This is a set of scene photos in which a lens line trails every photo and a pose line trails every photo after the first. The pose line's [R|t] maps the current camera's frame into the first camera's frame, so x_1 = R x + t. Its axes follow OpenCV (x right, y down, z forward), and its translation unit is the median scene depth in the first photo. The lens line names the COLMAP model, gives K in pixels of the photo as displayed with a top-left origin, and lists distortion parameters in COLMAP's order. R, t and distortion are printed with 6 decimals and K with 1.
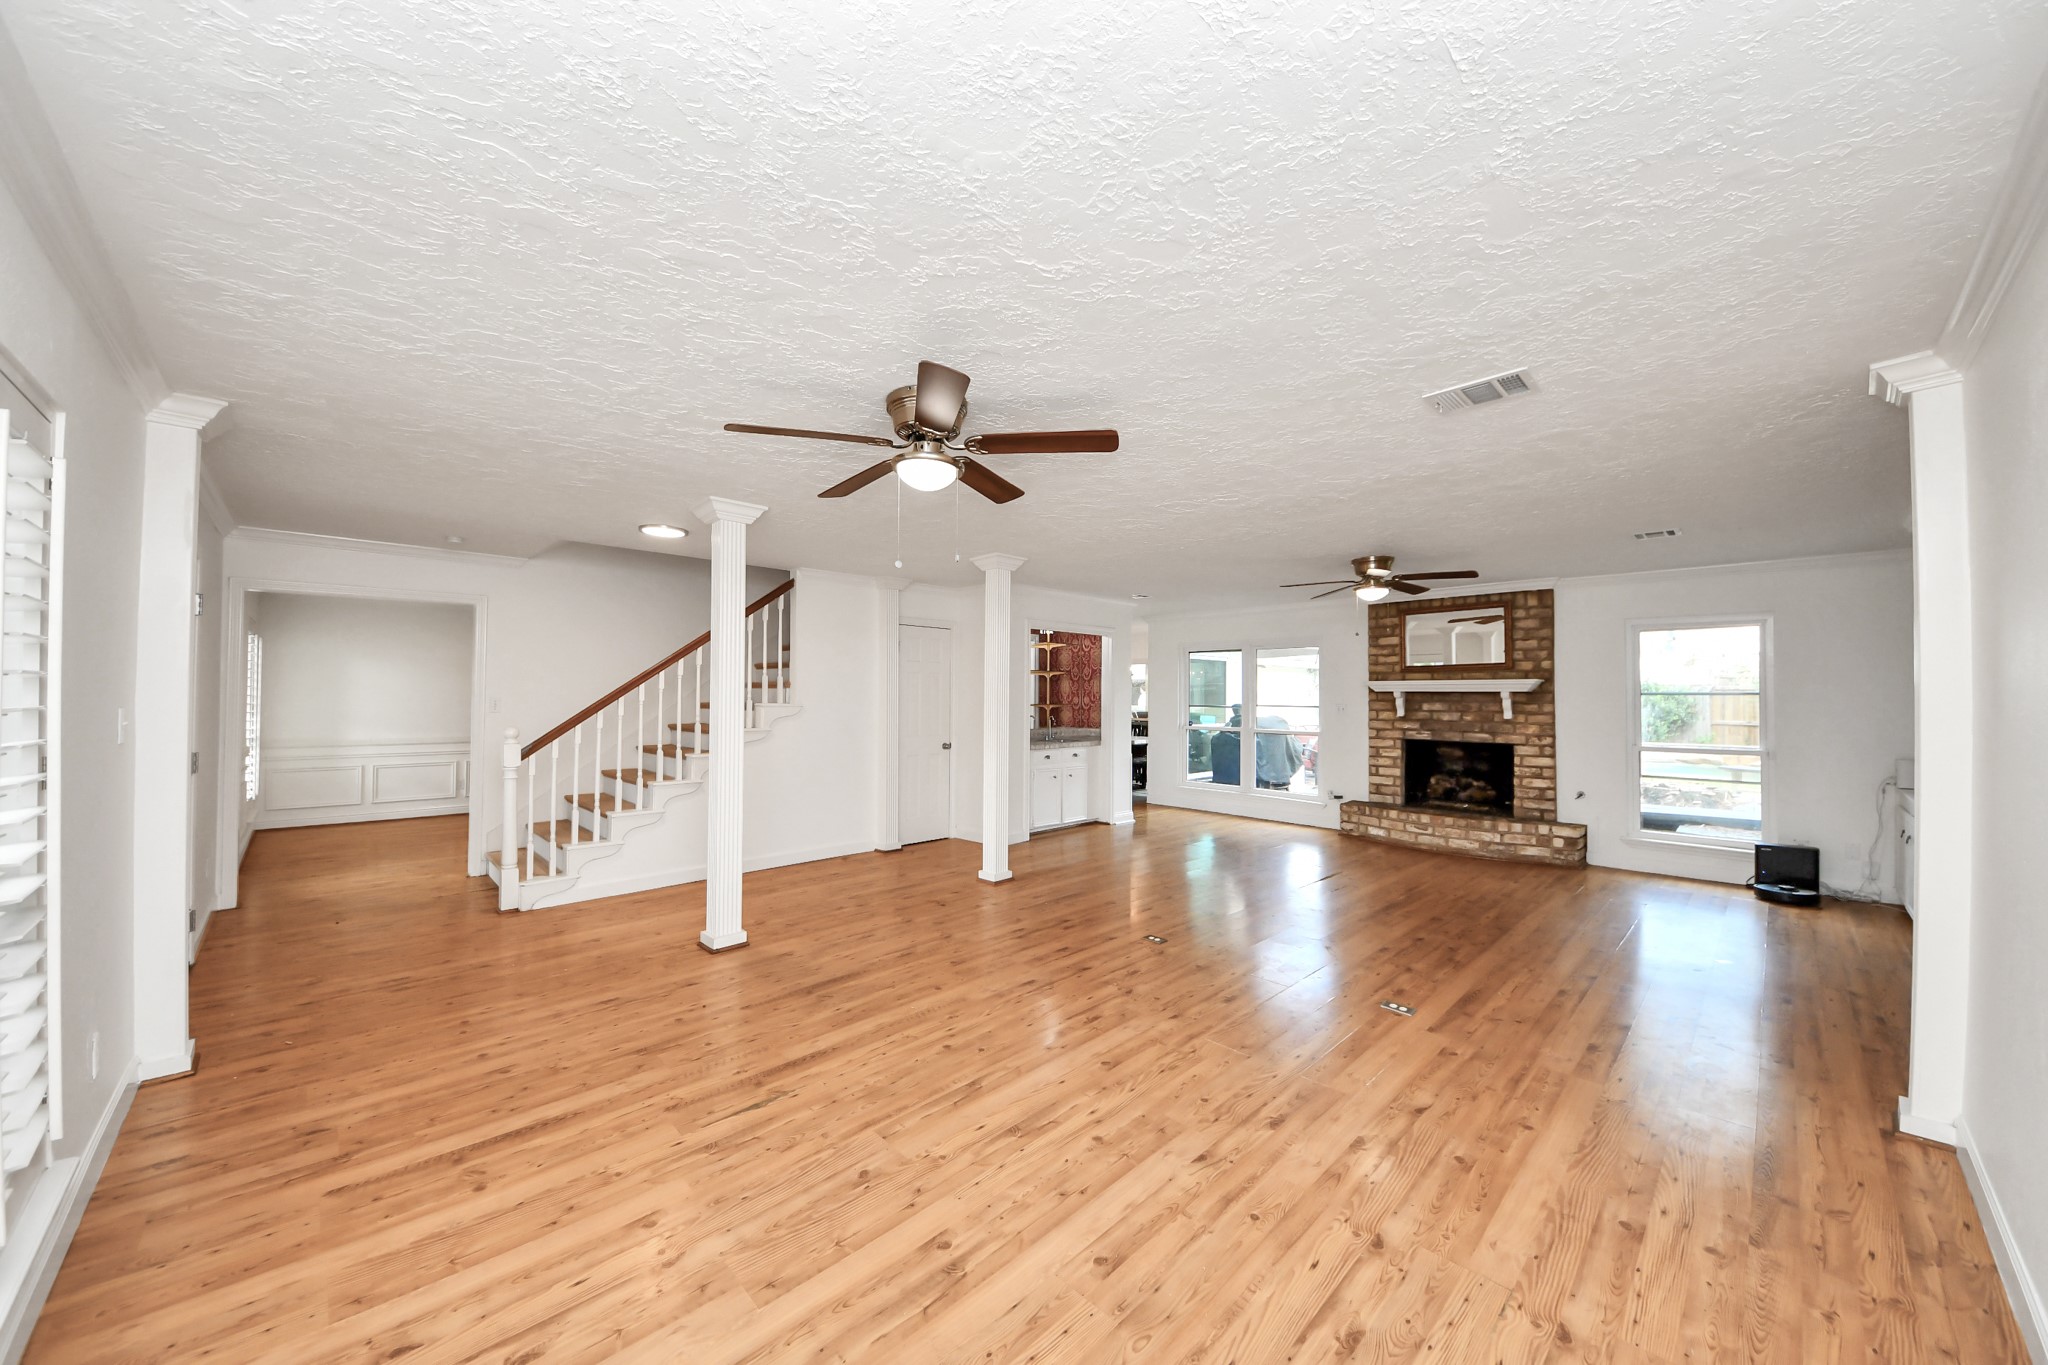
lens RADIAL K [[726.4, 0, 951.7], [0, 726.4, 690.6], [0, 0, 1]] dist [0.035559, -0.023436]
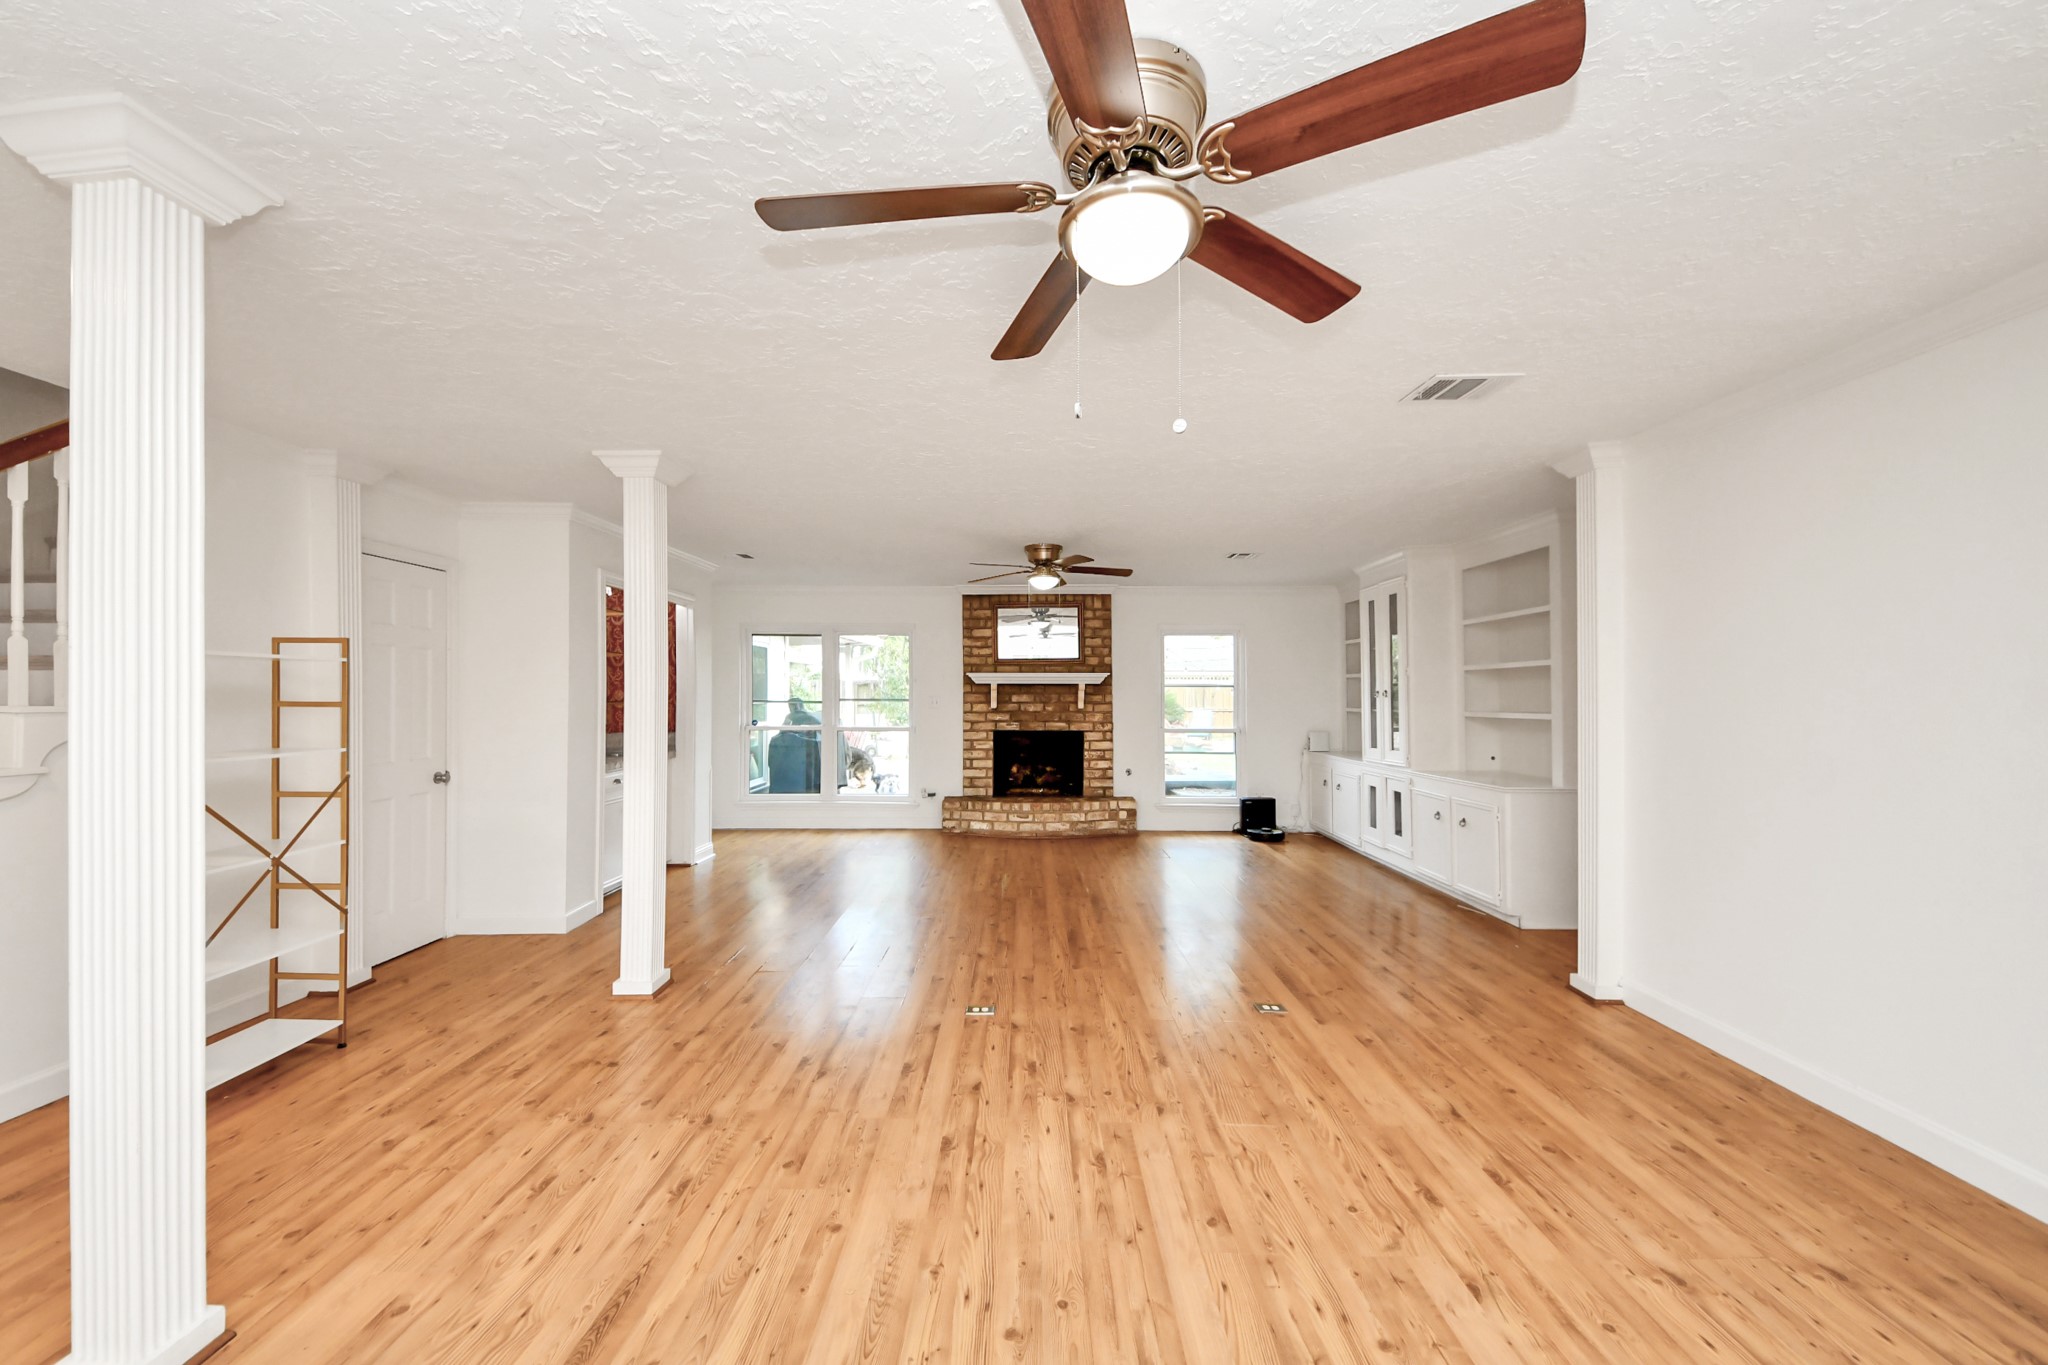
lens RADIAL K [[799.2, 0, 1034.6], [0, 799.2, 677.3], [0, 0, 1]] dist [0.037324, -0.029881]
pose [[0.663553, 0.007501, 0.748092, -0.196944], [-0.002977, 0.999968, -0.007386, 0.000638], [-0.748123, 0.002674, 0.663554, 0.256315]]
